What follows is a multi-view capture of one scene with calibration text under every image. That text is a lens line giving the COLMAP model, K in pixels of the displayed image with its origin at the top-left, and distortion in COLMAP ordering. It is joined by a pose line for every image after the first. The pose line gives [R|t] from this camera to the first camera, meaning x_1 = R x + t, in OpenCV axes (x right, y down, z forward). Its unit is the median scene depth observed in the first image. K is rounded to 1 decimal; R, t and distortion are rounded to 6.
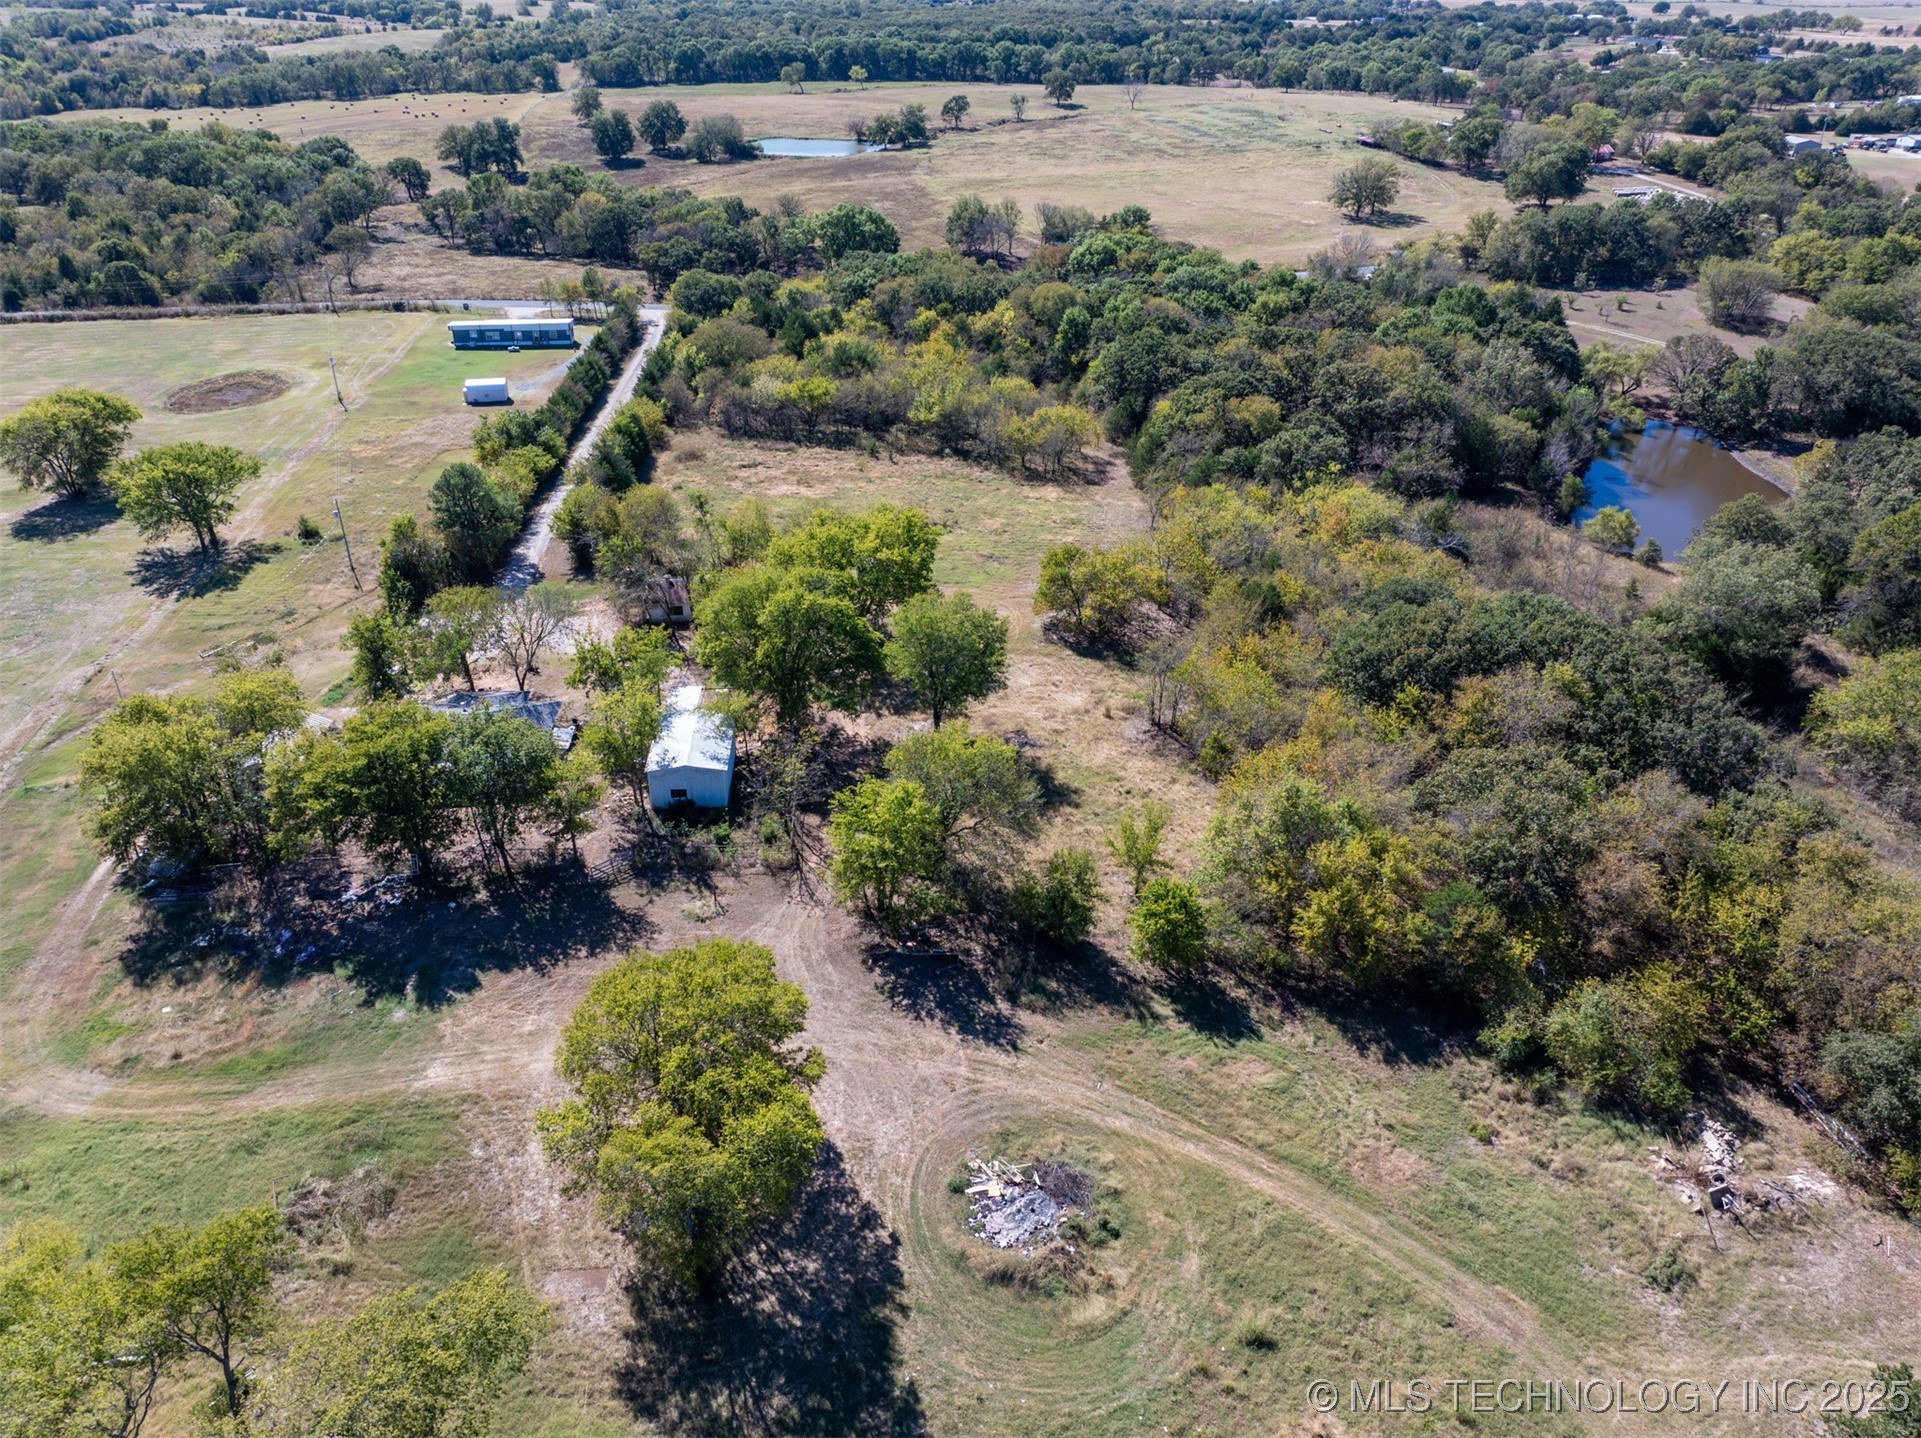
lens RADIAL K [[1369.8, 0, 969.6], [0, 1369.8, 694.0], [0, 0, 1]] dist [-0.053562, 0.029420]
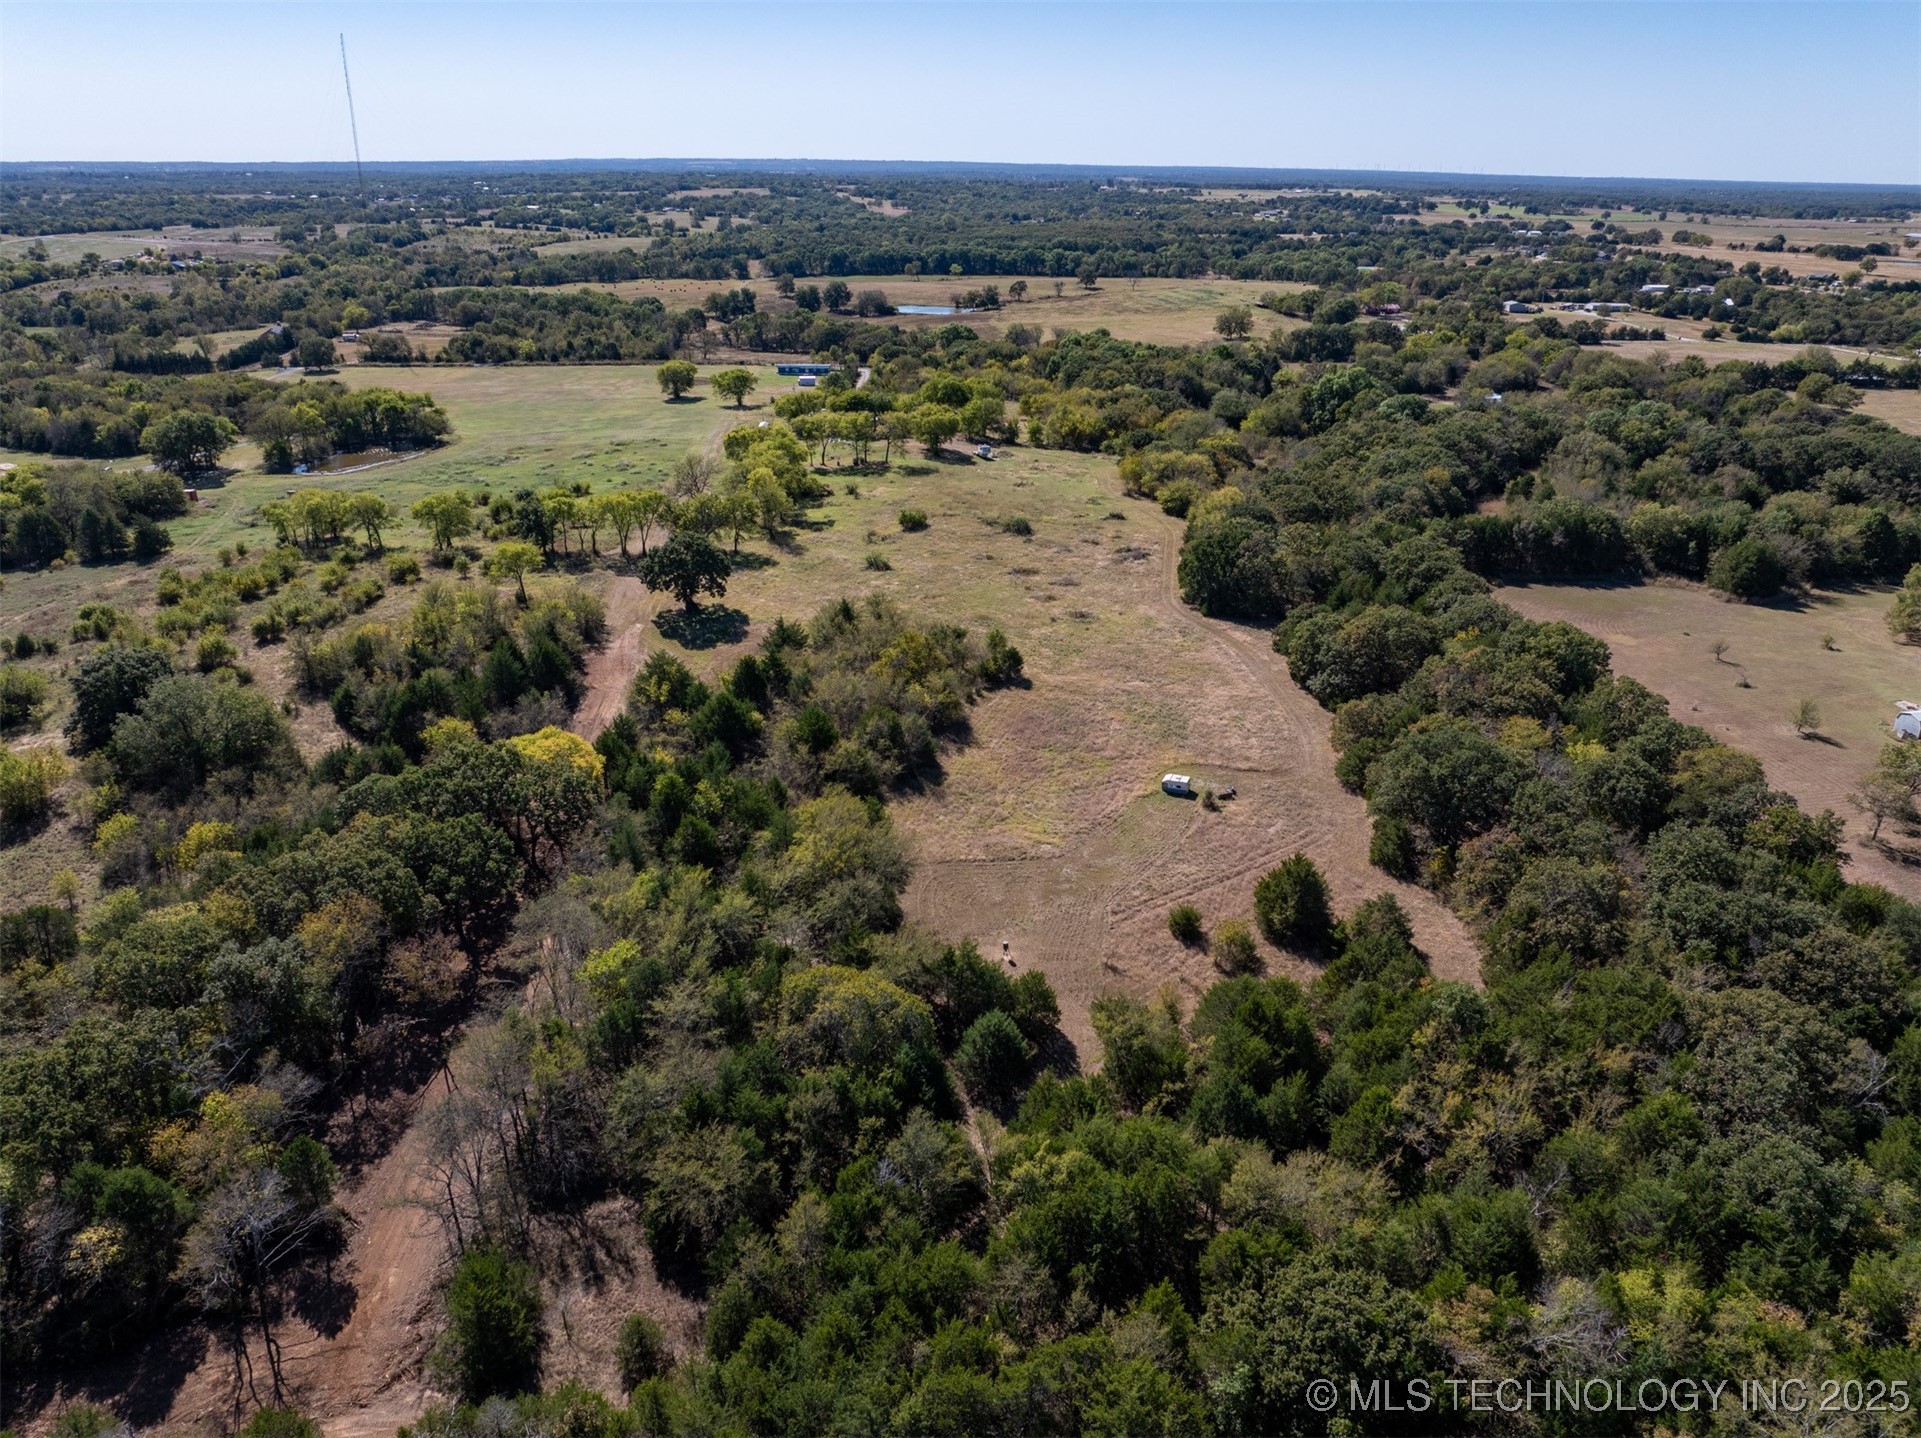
lens RADIAL K [[1353.8, 0, 960.5], [0, 1353.8, 719.0], [0, 0, 1]] dist [-0.000738, -0.076215]
pose [[0.997850, 0.024401, -0.060822, 0.068415], [-0.031323, 0.992803, -0.115588, 0.560912], [0.057564, 0.117245, 0.991433, -1.134457]]
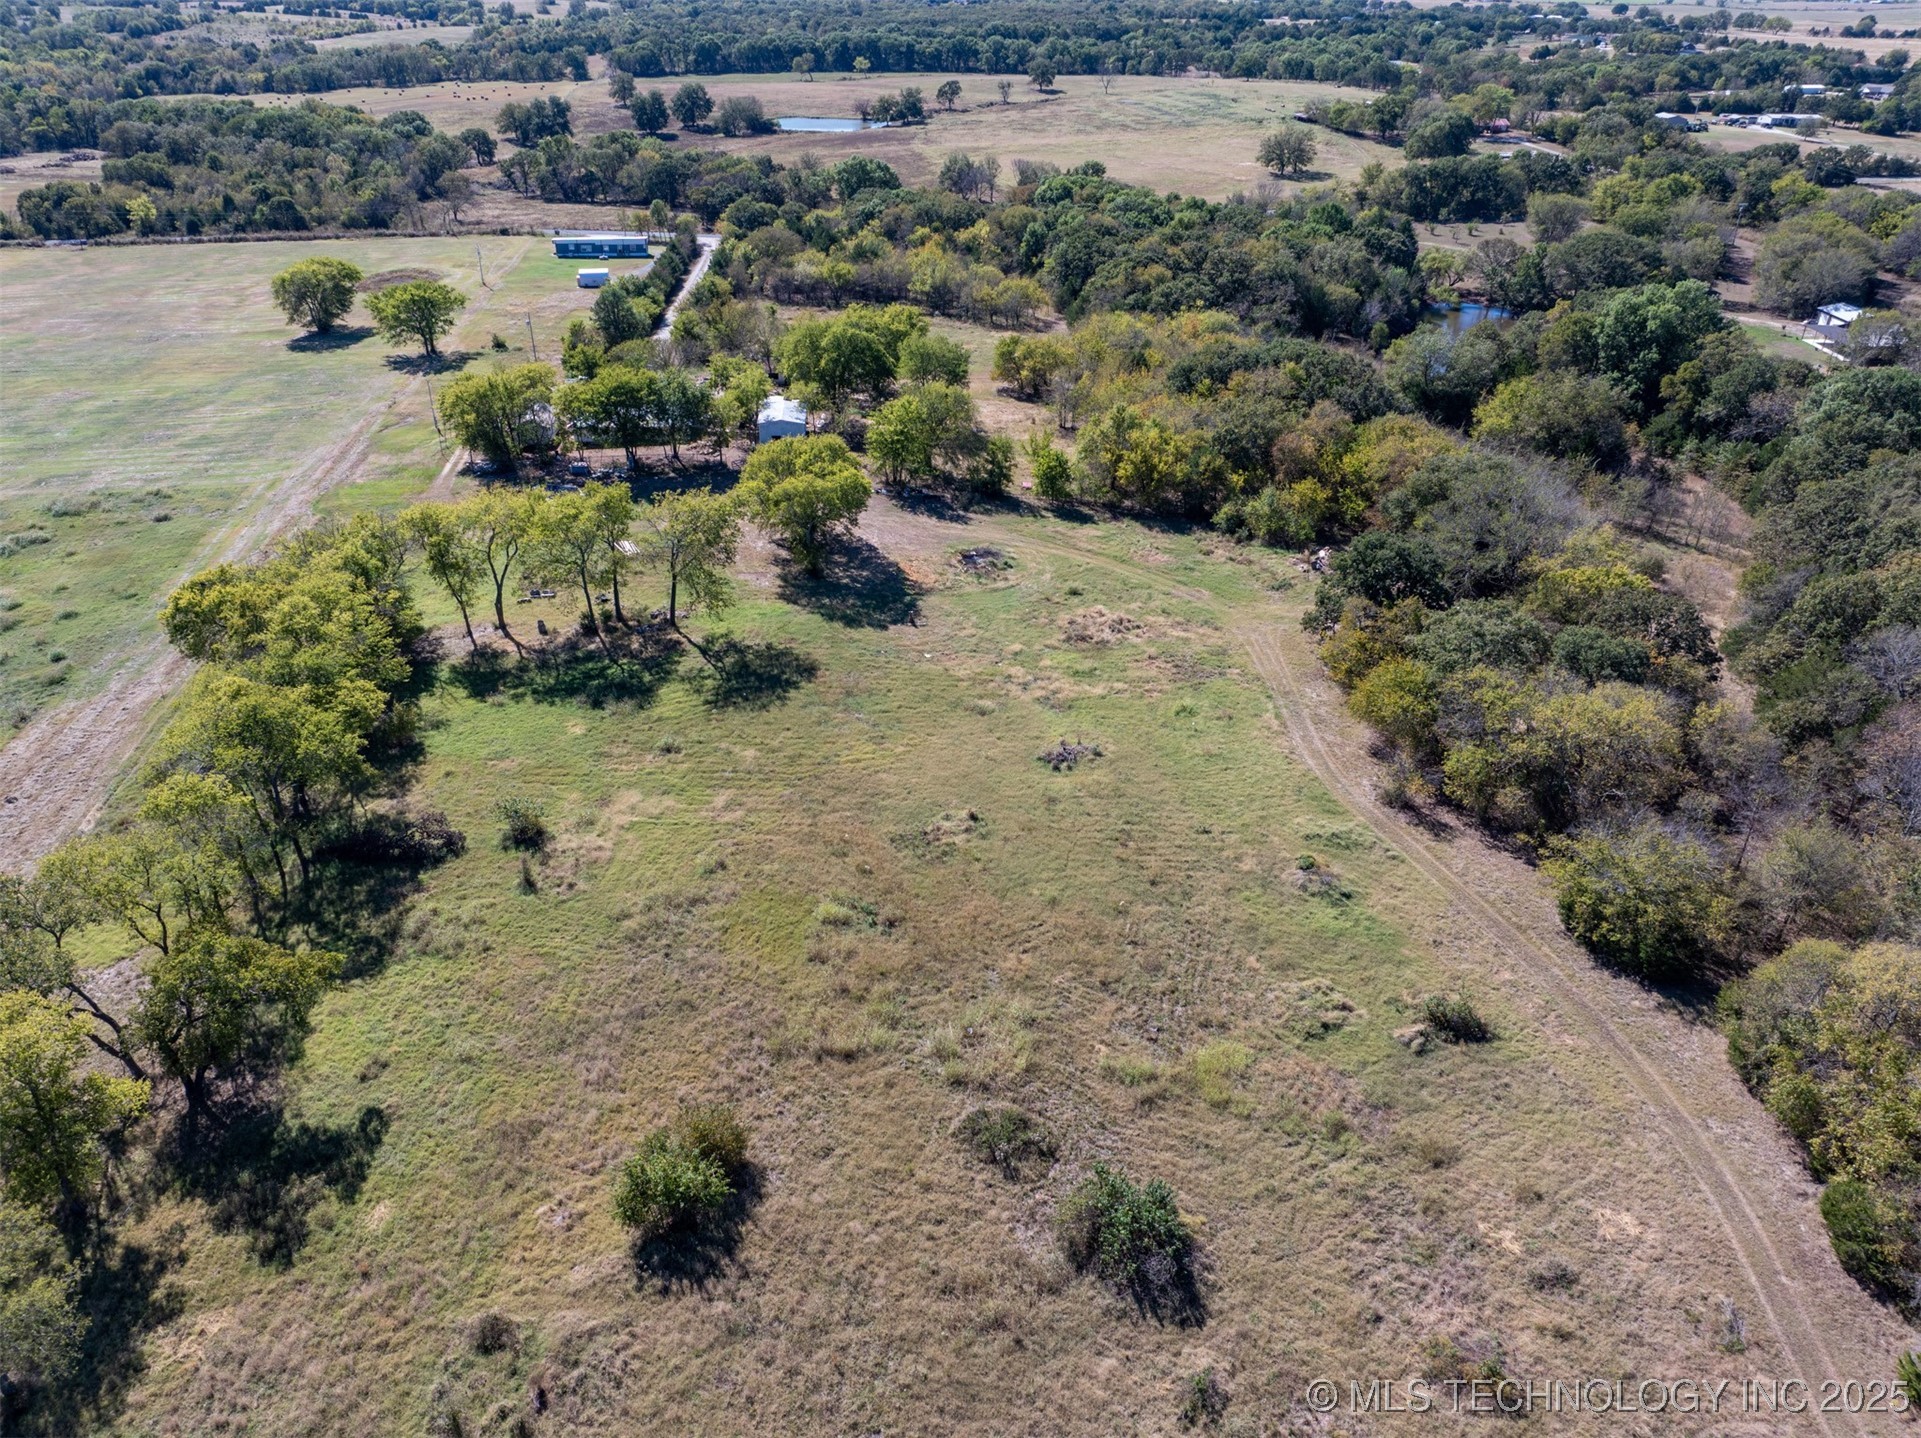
lens RADIAL K [[1369.8, 0, 969.6], [0, 1369.8, 694.0], [0, 0, 1]] dist [-0.053562, 0.029420]
pose [[0.999997, 0.001363, 0.002015, 0.011443], [-0.001359, 0.999997, -0.002015, 0.164550], [-0.002018, 0.002013, 0.999996, -0.295631]]
